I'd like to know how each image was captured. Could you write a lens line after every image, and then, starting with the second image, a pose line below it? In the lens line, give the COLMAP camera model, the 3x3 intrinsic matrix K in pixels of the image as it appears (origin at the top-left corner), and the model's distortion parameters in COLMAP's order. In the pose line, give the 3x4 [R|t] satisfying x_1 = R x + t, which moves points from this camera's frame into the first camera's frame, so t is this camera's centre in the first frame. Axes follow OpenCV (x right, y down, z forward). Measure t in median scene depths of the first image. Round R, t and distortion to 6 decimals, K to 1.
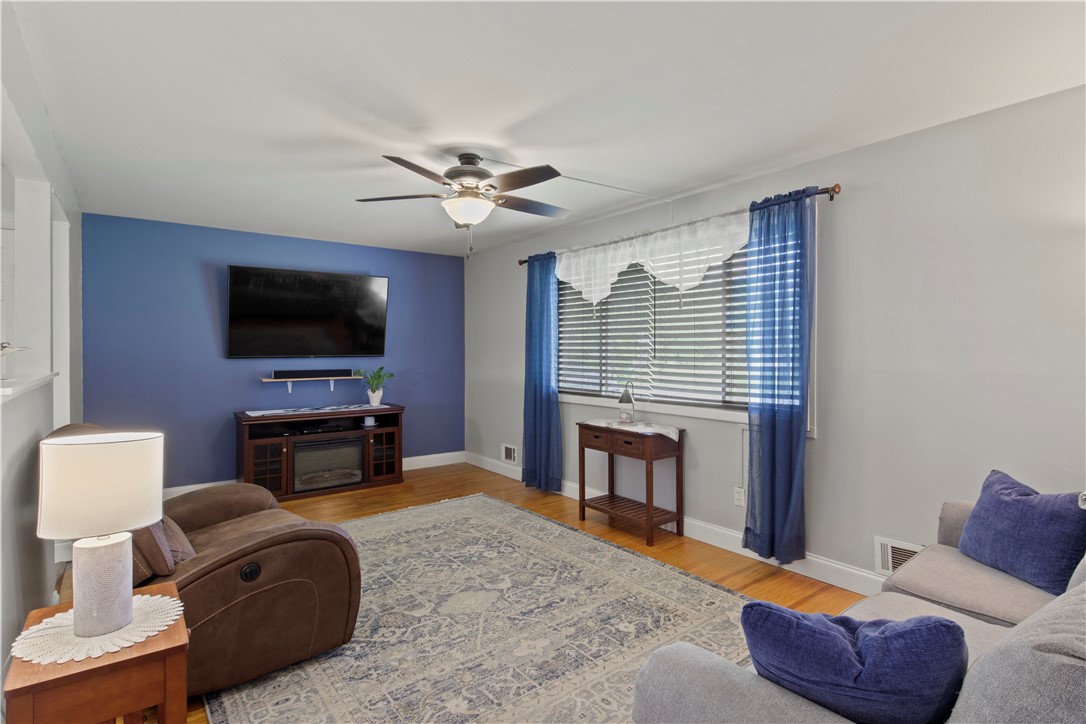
lens RADIAL K [[550.1, 0, 543.5], [0, 550.1, 355.0], [0, 0, 1]] dist [0.000351, 0.000650]
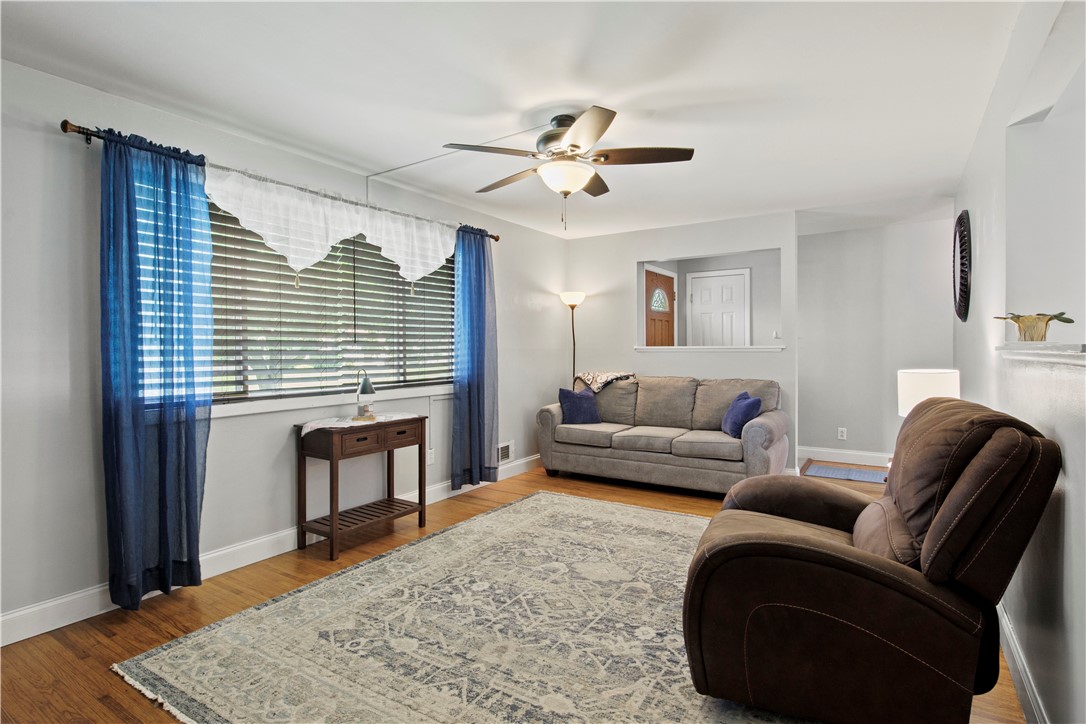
lens RADIAL K [[544.9, 0, 542.8], [0, 544.9, 355.1], [0, 0, 1]] dist [0.002965, -0.000018]
pose [[-0.337666, -0.008890, 0.941224, -0.816243], [0.014167, 0.999794, 0.014526, 0.018957], [-0.941159, 0.018239, -0.337471, 1.111985]]
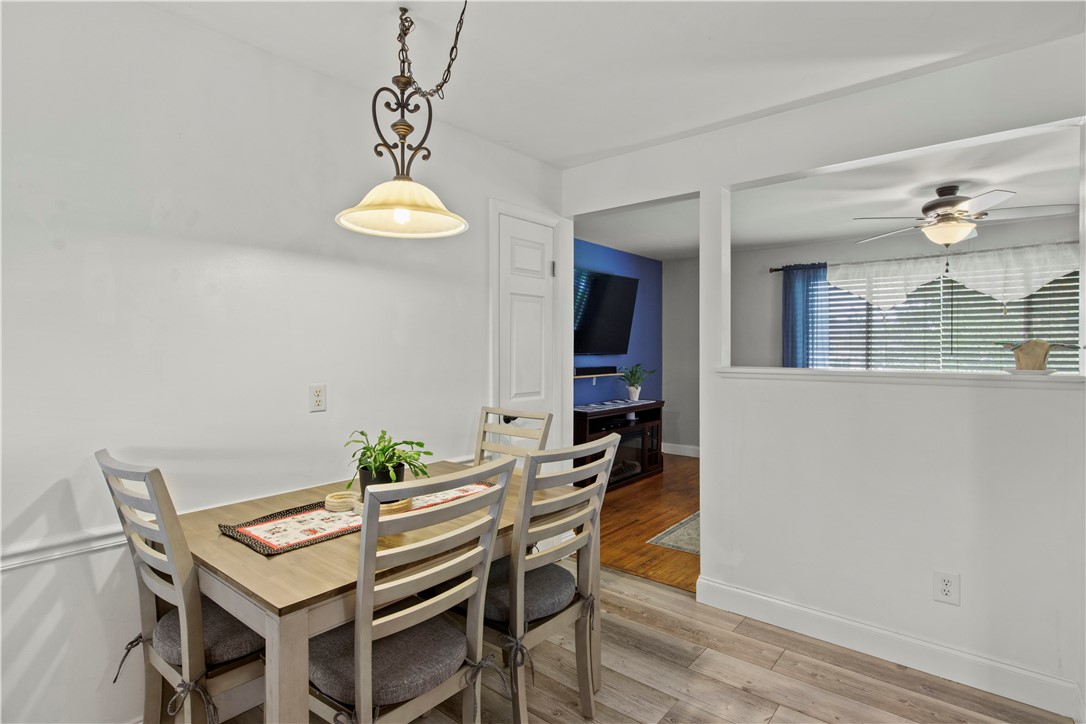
lens RADIAL K [[548.5, 0, 548.0], [0, 548.5, 360.0], [0, 0, 1]] dist [0.000182, 0.000466]
pose [[0.971968, -0.003498, 0.235089, -1.051522], [0.001292, 0.999954, 0.009538, 0.004945], [-0.235111, -0.008967, 0.971927, 0.024972]]
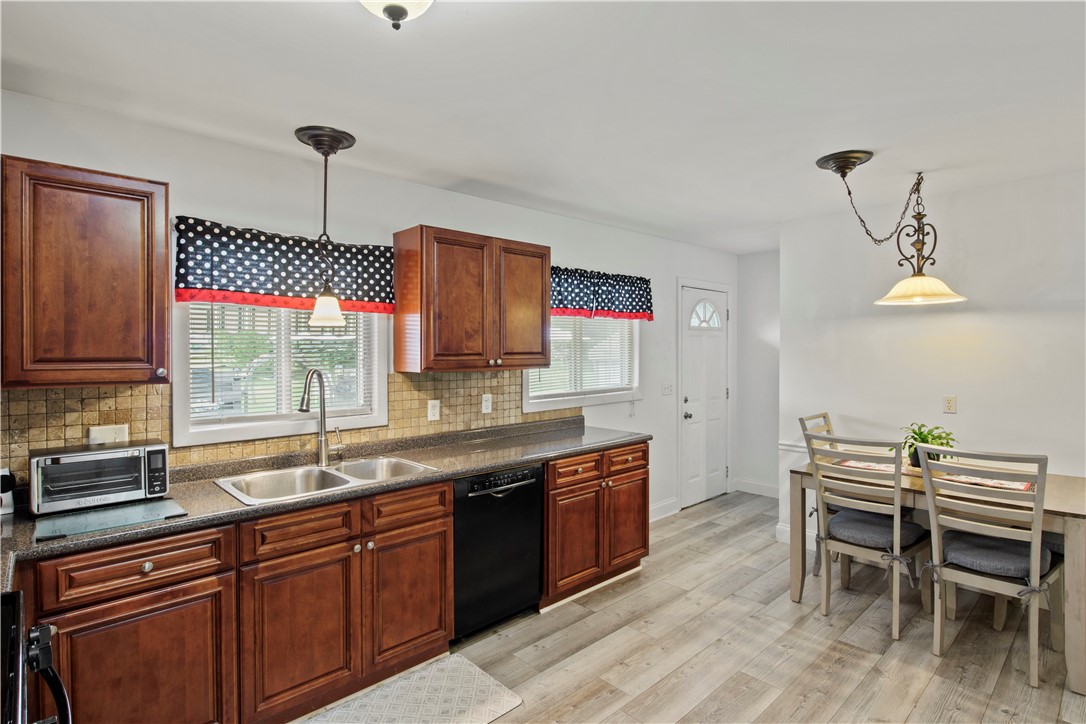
lens RADIAL K [[550.1, 0, 543.5], [0, 550.1, 355.0], [0, 0, 1]] dist [0.000351, 0.000650]
pose [[0.097953, 0.011750, -0.995122, -0.325139], [-0.006749, 0.999915, 0.011143, -0.036364], [0.995168, 0.005624, 0.098024, -0.107274]]
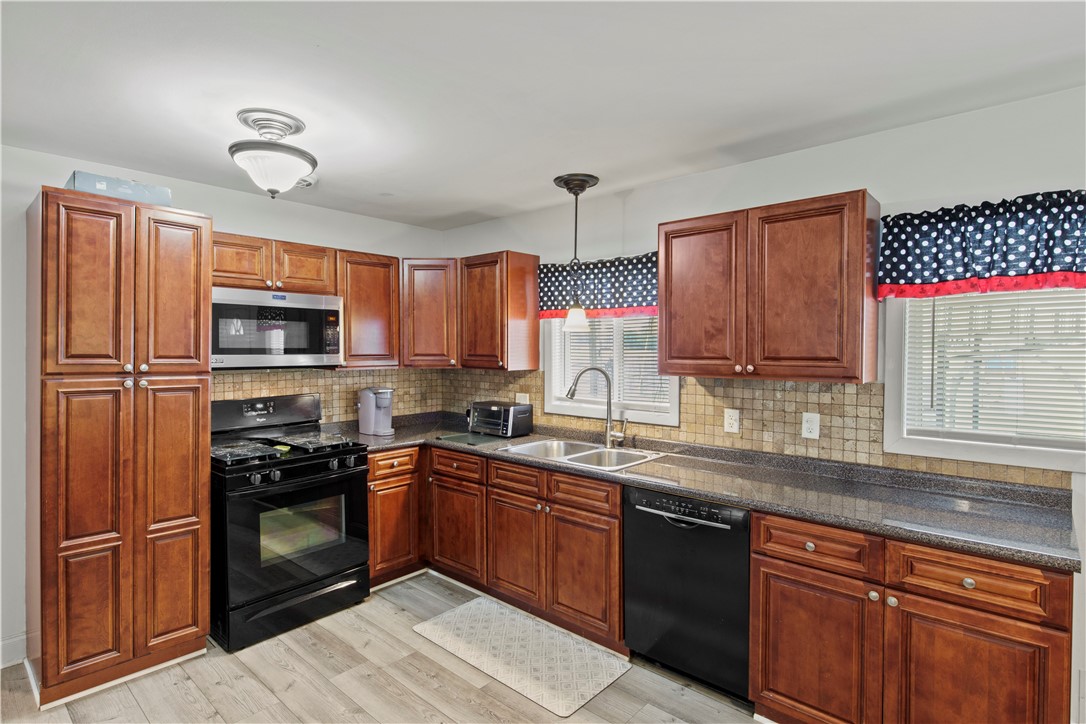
lens RADIAL K [[549.8, 0, 540.9], [0, 549.8, 358.8], [0, 0, 1]] dist [-0.001213, 0.000600]
pose [[-0.982734, 0.004740, -0.184963, -0.797040], [-0.001077, 0.999508, 0.031336, -0.047505], [0.185020, 0.030994, -0.982246, 0.491414]]
